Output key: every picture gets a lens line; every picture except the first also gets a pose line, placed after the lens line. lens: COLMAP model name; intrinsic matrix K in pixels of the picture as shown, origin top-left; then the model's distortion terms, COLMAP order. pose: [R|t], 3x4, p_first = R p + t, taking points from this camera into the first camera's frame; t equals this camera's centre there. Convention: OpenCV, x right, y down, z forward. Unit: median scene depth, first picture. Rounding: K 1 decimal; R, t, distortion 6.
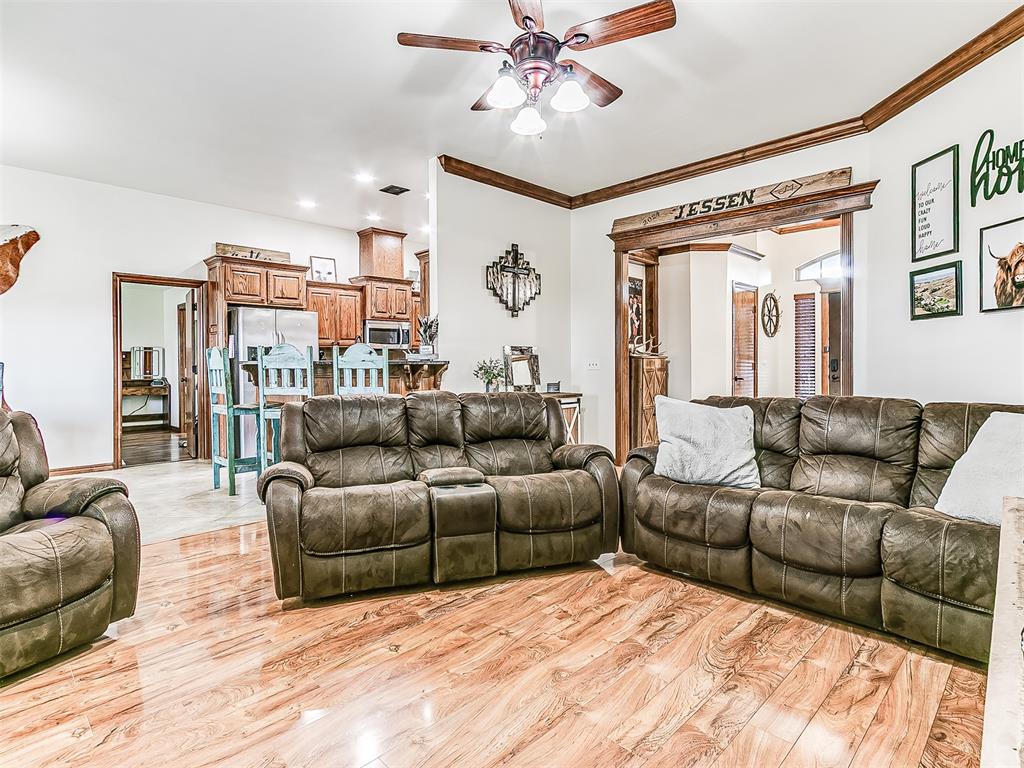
lens RADIAL K [[541.3, 0, 510.5], [0, 541.3, 361.7], [0, 0, 1]] dist [0.011330, -0.006781]
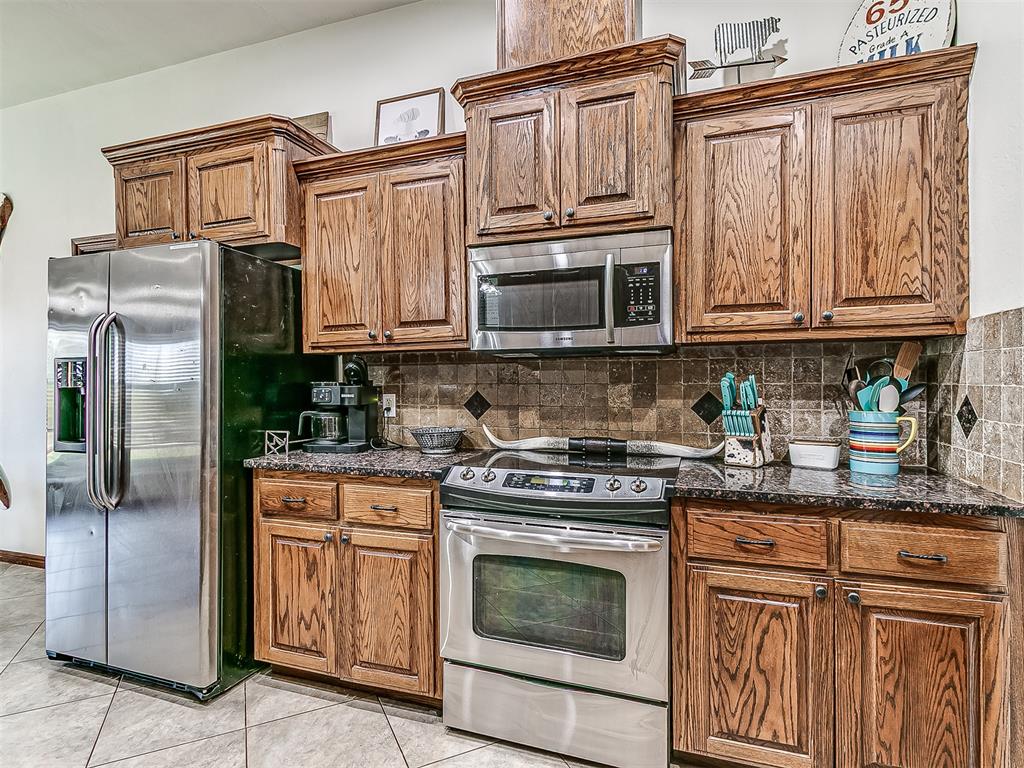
lens RADIAL K [[541.3, 0, 493.7], [0, 541.3, 382.5], [0, 0, 1]] dist [0.011330, -0.006781]
pose [[0.428035, 0.009874, -0.903708, -0.008859], [0.009458, 0.999837, 0.015404, -0.017353], [0.903712, -0.015141, 0.427872, 1.257381]]
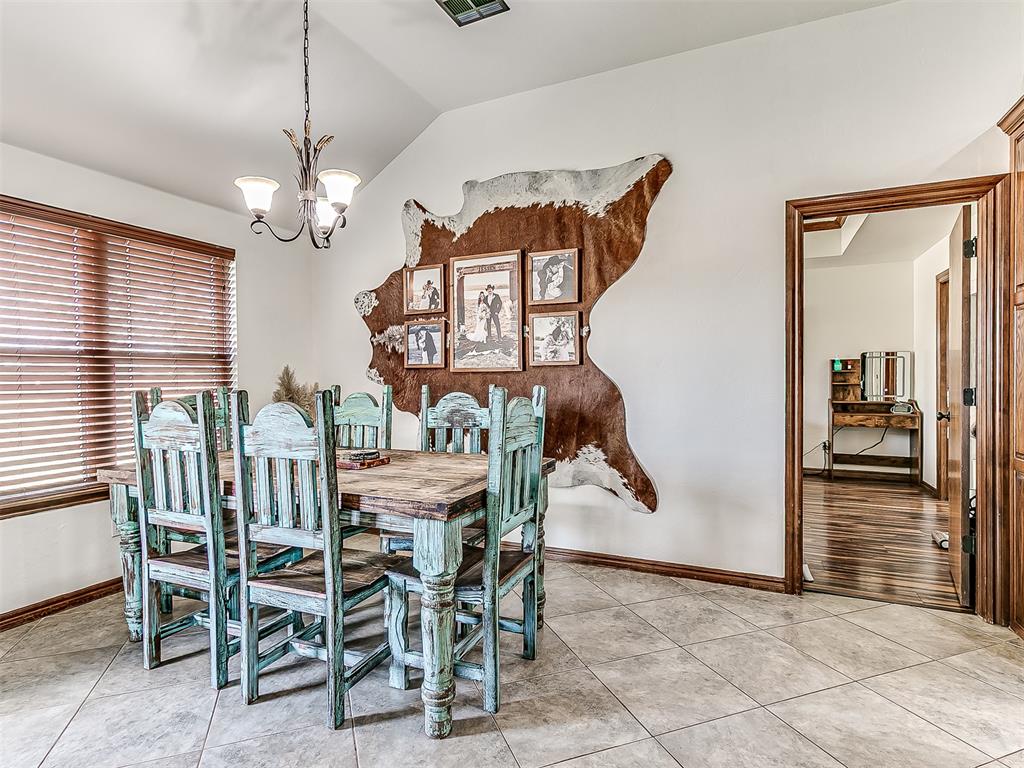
lens RADIAL K [[541.3, 0, 505.8], [0, 541.3, 379.4], [0, 0, 1]] dist [0.011330, -0.006781]
pose [[0.334435, 0.012319, -0.942338, -0.374549], [0.004886, 0.999878, 0.014806, -0.010440], [0.942406, -0.009556, 0.334335, 0.638410]]
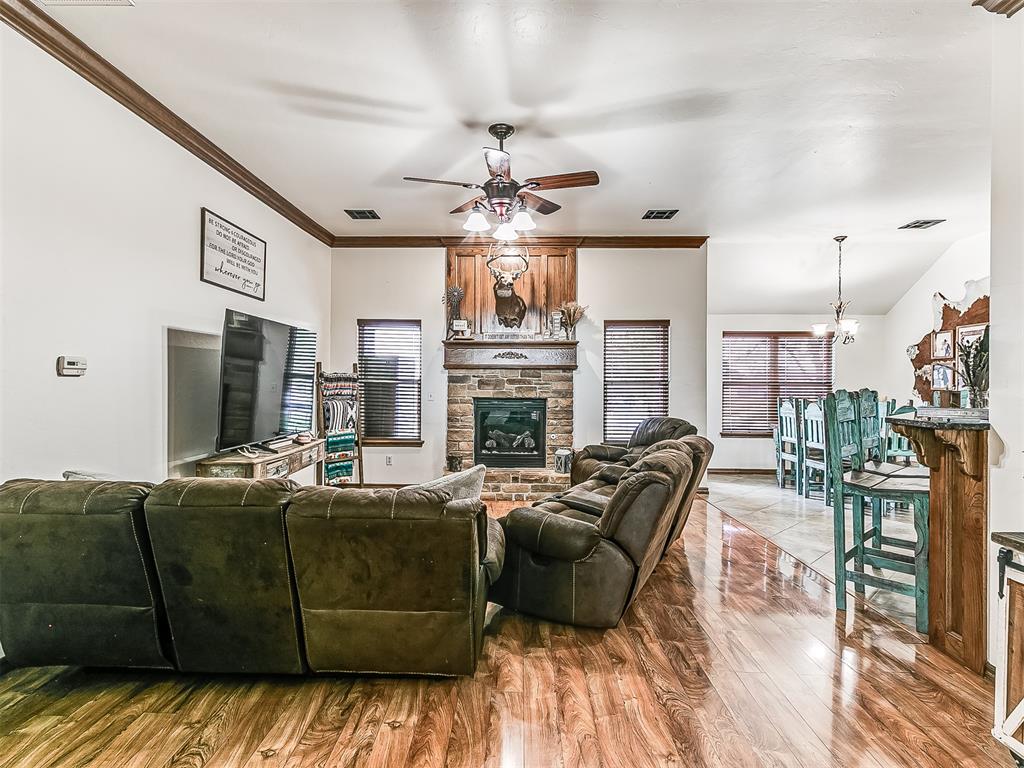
lens RADIAL K [[541.3, 0, 493.2], [0, 541.3, 378.3], [0, 0, 1]] dist [0.011330, -0.006781]
pose [[-0.738836, -0.003926, -0.673874, 0.496190], [-0.004738, 0.999989, -0.000631, -0.037234], [0.673868, 0.002726, -0.738846, 1.001603]]
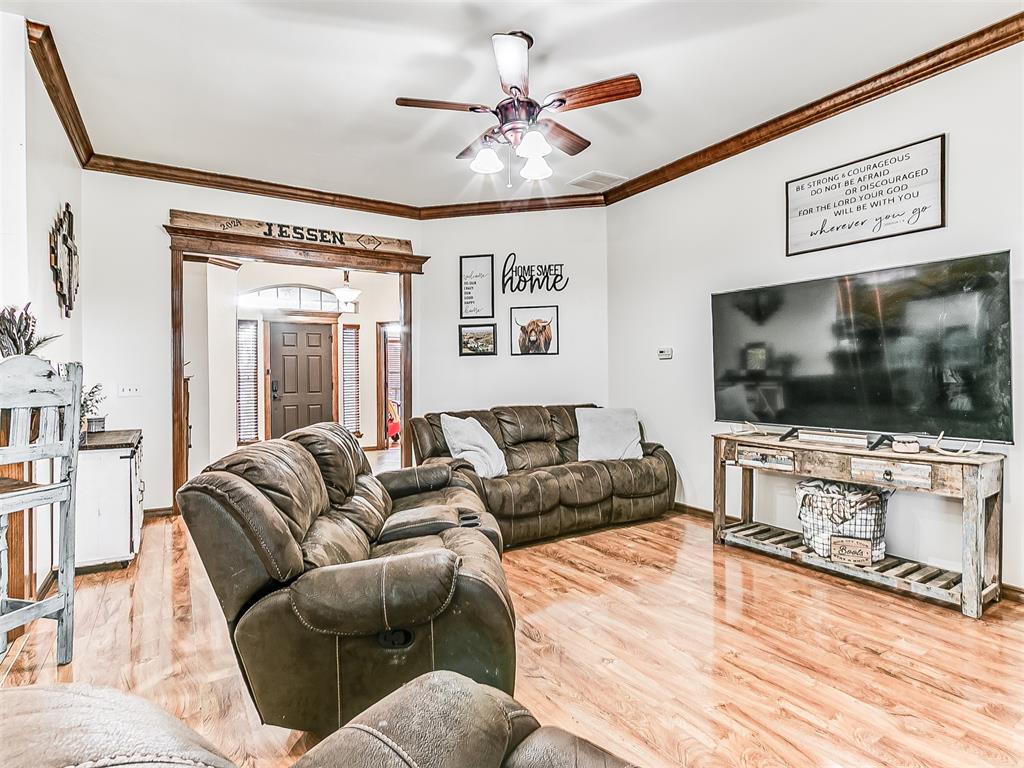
lens RADIAL K [[541.3, 0, 497.0], [0, 541.3, 371.9], [0, 0, 1]] dist [0.011330, -0.006781]
pose [[0.242737, 0.011597, 0.970023, -0.522626], [0.007884, 0.999872, -0.013927, -0.007062], [-0.970060, 0.011029, 0.242615, 0.380994]]
